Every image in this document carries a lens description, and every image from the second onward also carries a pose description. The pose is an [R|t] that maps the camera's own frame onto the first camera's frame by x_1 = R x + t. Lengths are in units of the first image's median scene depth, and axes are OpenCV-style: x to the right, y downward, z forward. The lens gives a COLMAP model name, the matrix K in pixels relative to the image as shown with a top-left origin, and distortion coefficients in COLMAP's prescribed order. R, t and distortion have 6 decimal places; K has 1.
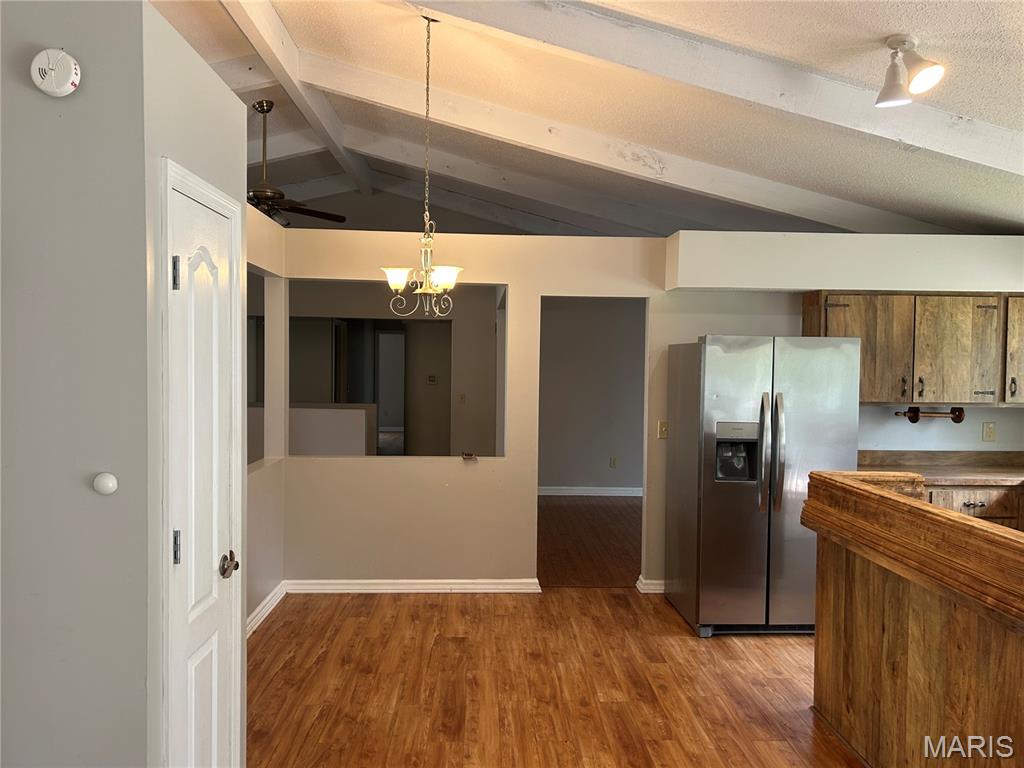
lens RADIAL K [[770.3, 0, 513.4], [0, 770.3, 384.7], [0, 0, 1]] dist [0.042615, -0.036357]
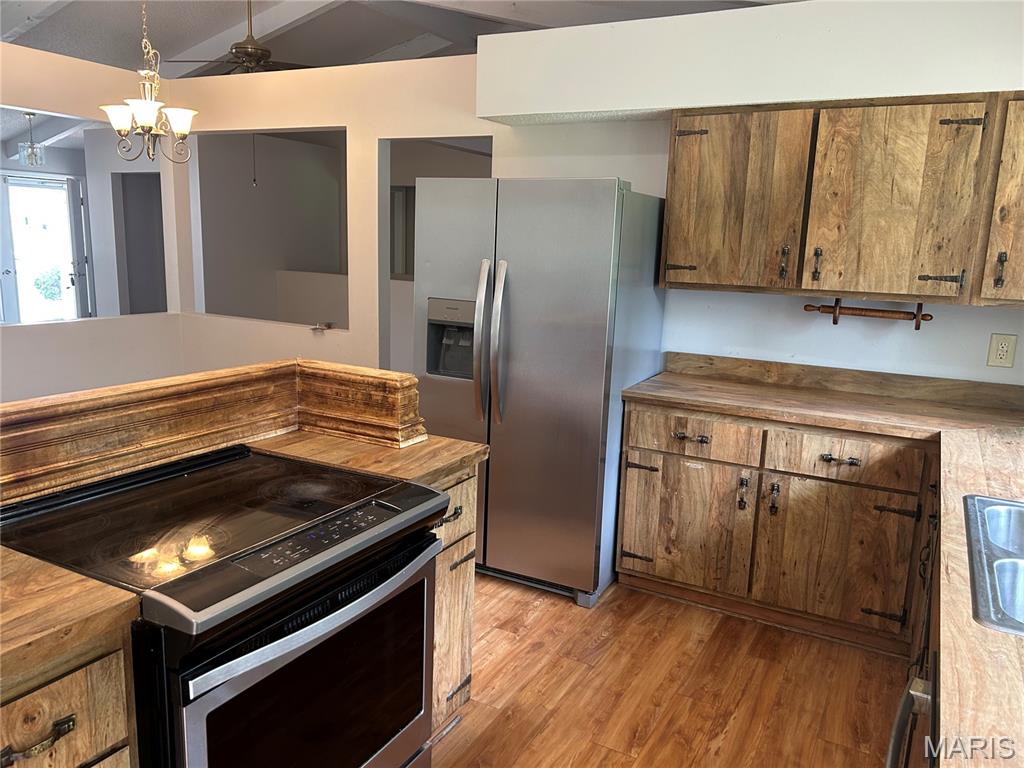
lens RADIAL K [[770.3, 0, 520.1], [0, 770.3, 391.3], [0, 0, 1]] dist [0.042615, -0.036357]
pose [[0.864082, 0.114481, -0.490160, 0.632989], [-0.041704, 0.986727, 0.156940, 0.015708], [0.501621, -0.115167, 0.857387, 0.345208]]
